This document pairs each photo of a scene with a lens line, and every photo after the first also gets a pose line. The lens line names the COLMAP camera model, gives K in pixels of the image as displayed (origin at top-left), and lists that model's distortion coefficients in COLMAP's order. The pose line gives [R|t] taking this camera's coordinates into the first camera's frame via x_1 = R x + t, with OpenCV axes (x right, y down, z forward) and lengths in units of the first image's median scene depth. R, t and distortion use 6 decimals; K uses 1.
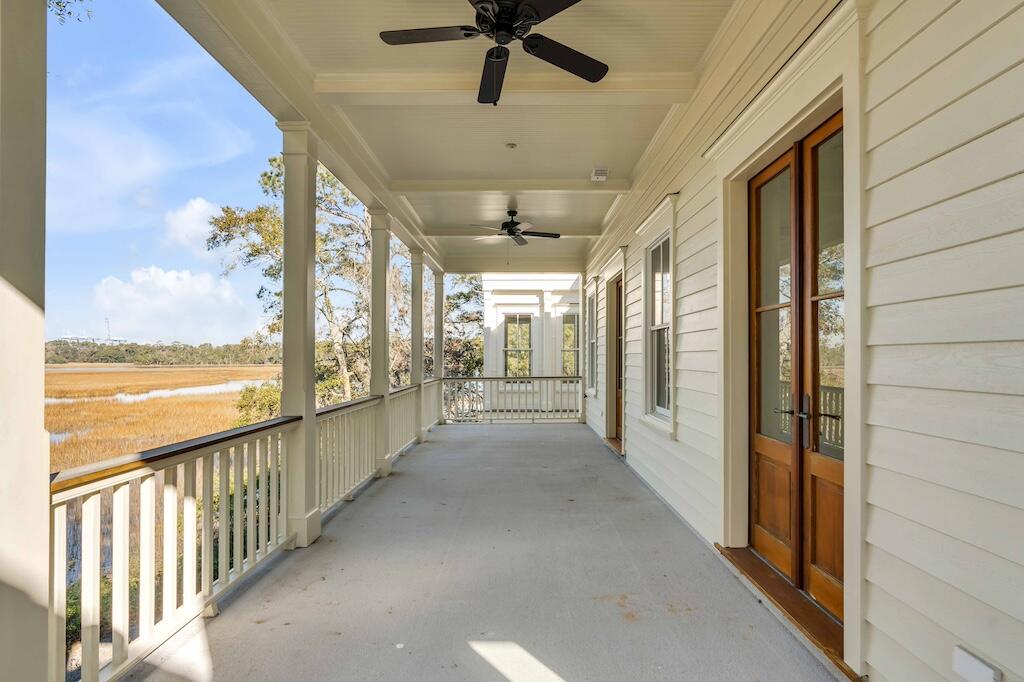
lens RADIAL K [[494.7, 0, 523.7], [0, 494.7, 354.3], [0, 0, 1]] dist [-0.002009, 0.000759]
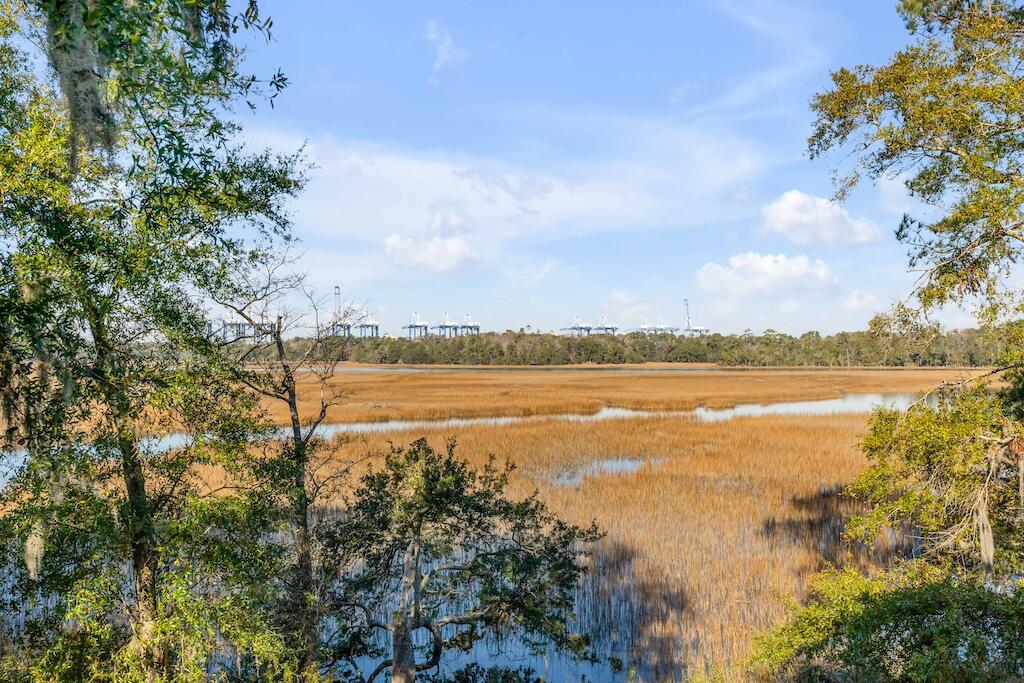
lens RADIAL K [[883.5, 0, 514.9], [0, 883.5, 339.0], [0, 0, 1]] dist [-0.005506, 0.004590]
pose [[0.625058, -0.015377, -0.780427, -0.074210], [0.006480, 0.999874, -0.014510, 0.001710], [0.780551, 0.004012, 0.625079, 0.119207]]
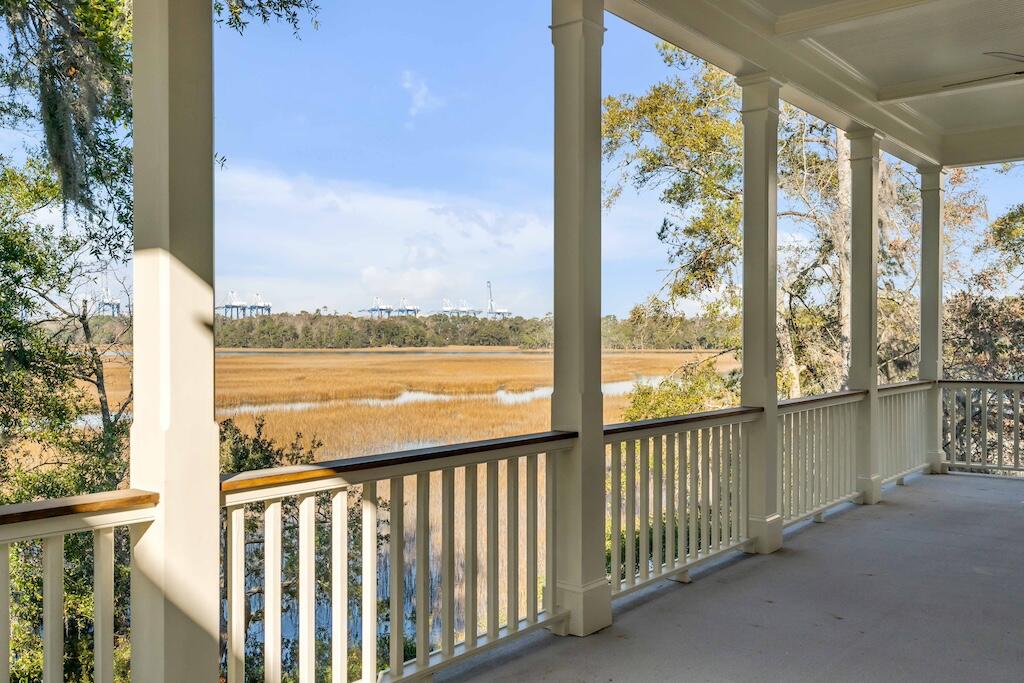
lens RADIAL K [[936.1, 0, 512.1], [0, 936.1, 336.3], [0, 0, 1]] dist [0.026935, 0.005321]
pose [[0.776726, -0.000778, -0.629838, 0.045462], [0.003682, 0.999988, 0.003305, -0.000407], [0.629827, -0.004886, 0.776720, 0.000712]]
